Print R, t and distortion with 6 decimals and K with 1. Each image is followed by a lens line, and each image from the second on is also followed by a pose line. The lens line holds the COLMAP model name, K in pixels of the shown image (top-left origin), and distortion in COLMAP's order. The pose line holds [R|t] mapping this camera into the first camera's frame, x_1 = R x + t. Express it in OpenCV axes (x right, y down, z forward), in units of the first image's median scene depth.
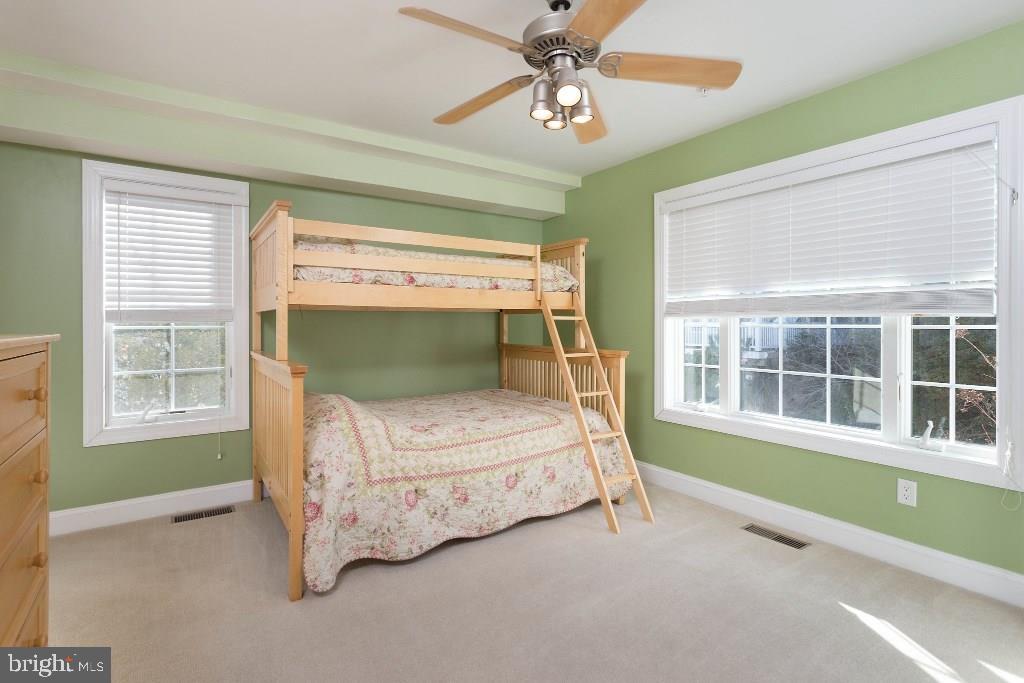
lens RADIAL K [[513.2, 0, 514.3], [0, 513.2, 326.6], [0, 0, 1]] dist [-0.000712, -0.000427]
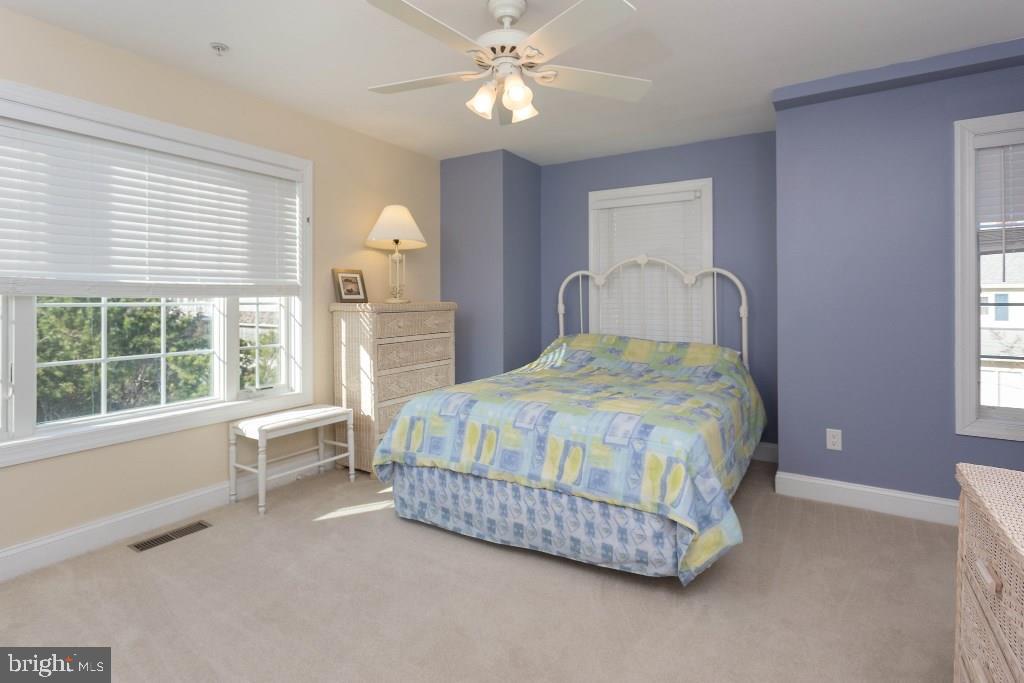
lens RADIAL K [[505.8, 0, 511.3], [0, 505.8, 297.4], [0, 0, 1]] dist [-0.000339, -0.000090]
pose [[-0.386950, 0.002734, 0.922097, -0.537568], [-0.002205, 0.999990, -0.003891, -0.014187], [-0.922098, -0.003539, -0.386940, 0.757119]]
